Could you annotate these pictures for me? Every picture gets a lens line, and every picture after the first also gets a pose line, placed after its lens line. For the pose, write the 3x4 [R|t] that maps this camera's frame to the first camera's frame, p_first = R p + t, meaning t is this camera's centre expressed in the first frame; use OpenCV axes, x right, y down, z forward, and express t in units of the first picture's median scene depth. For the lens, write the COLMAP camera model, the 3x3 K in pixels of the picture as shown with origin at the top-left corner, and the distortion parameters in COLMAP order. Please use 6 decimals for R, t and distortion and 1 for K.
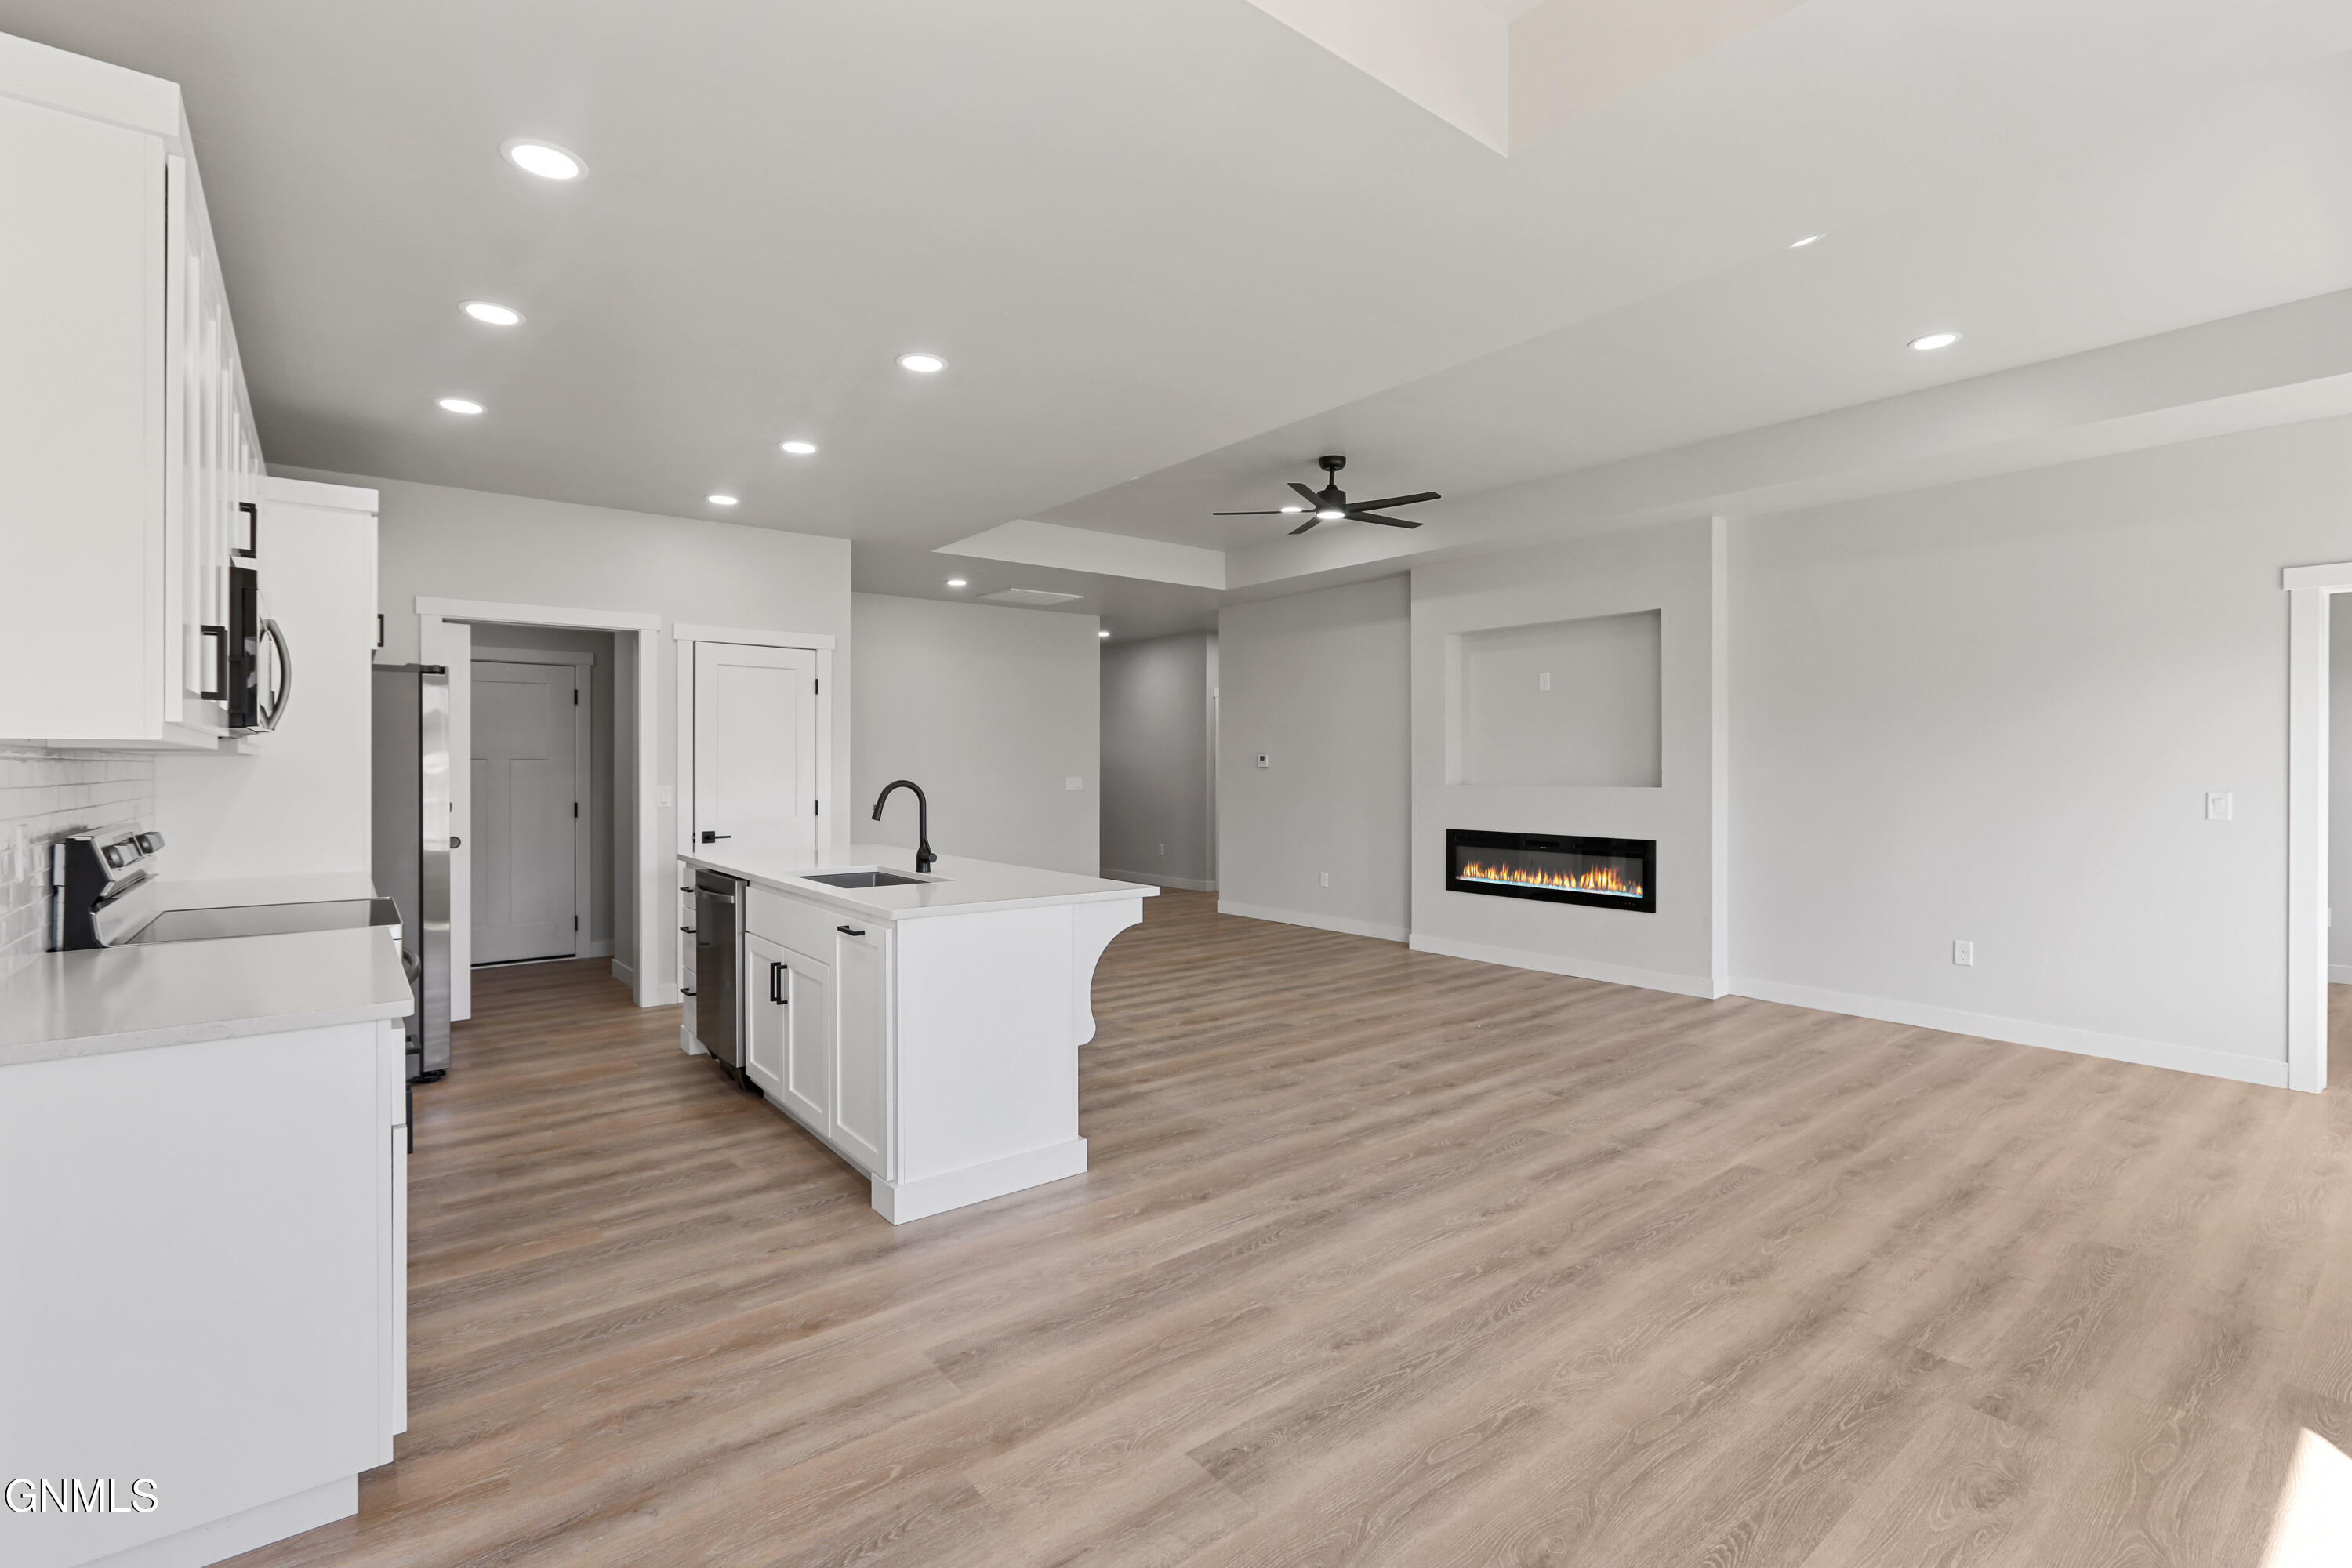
lens RADIAL K [[1069.6, 0, 1179.4], [0, 1069.6, 769.4], [0, 0, 1]] dist [0.000185, 0.000022]
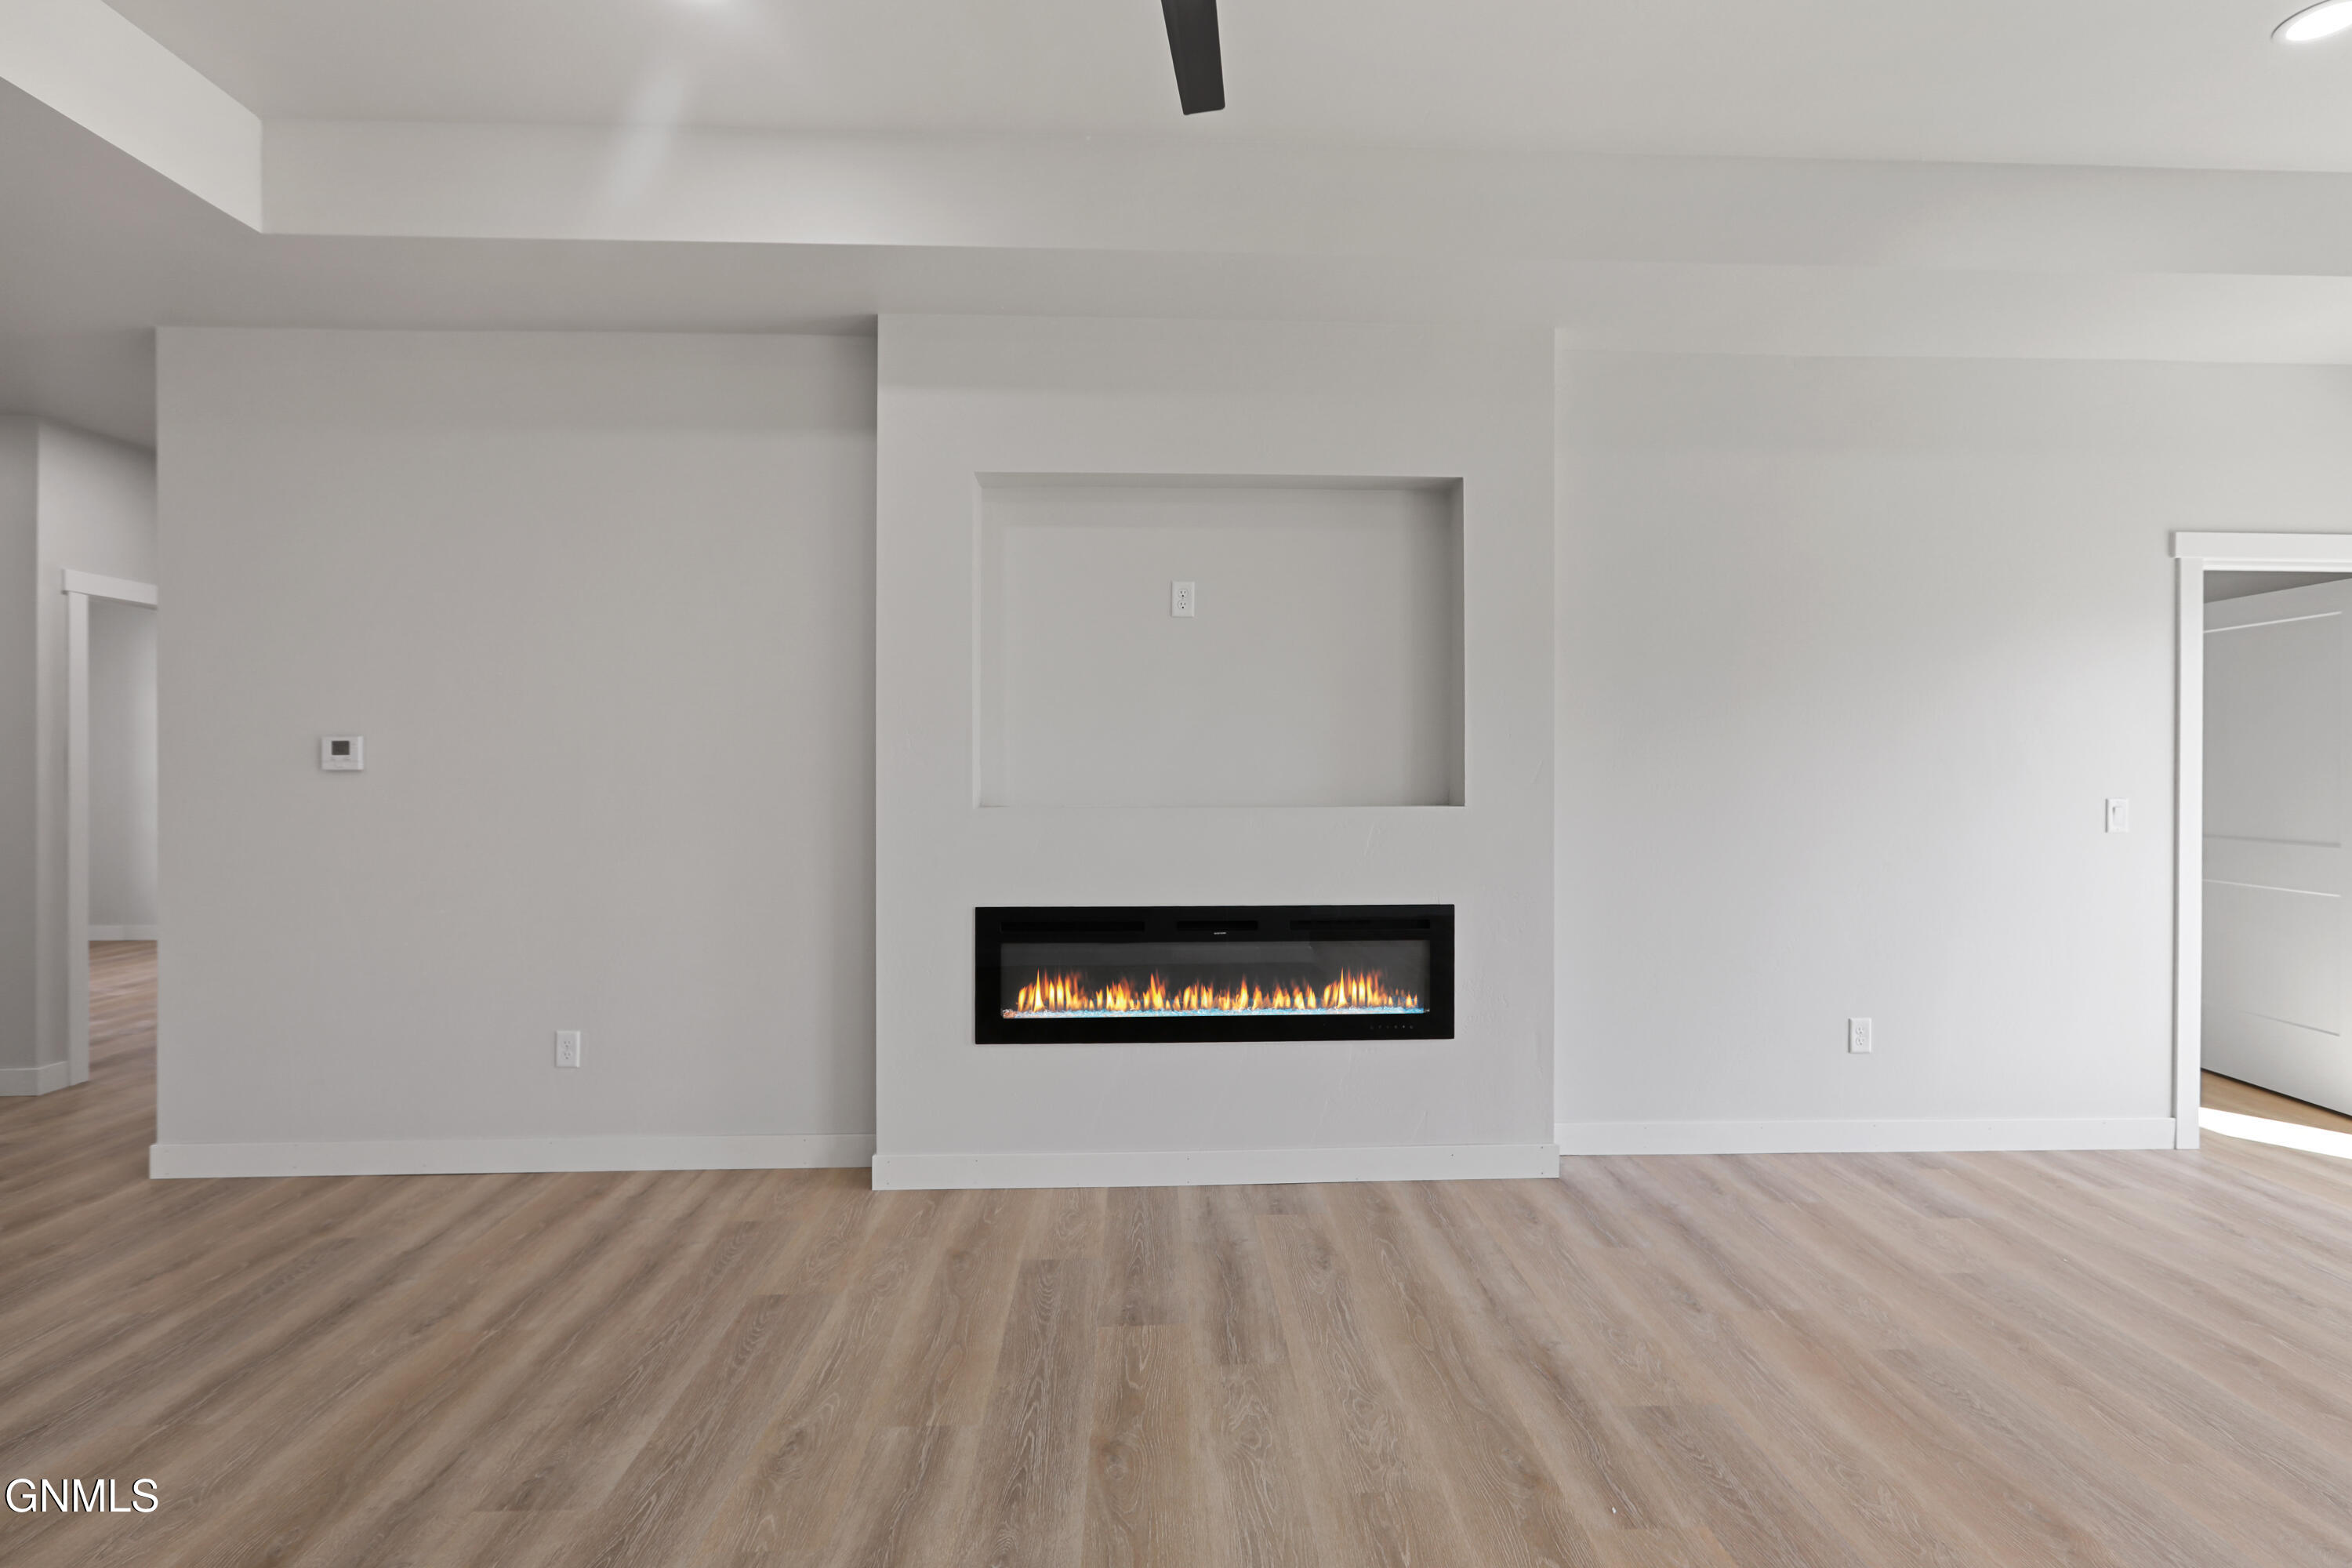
lens RADIAL K [[1132.8, 0, 1178.7], [0, 1132.8, 774.8], [0, 0, 1]] dist [-0.008648, -0.000224]
pose [[0.586311, -0.005591, 0.810067, -0.096379], [0.003630, 0.999984, 0.004274, -0.001957], [-0.810078, 0.000435, 0.586322, 0.732993]]
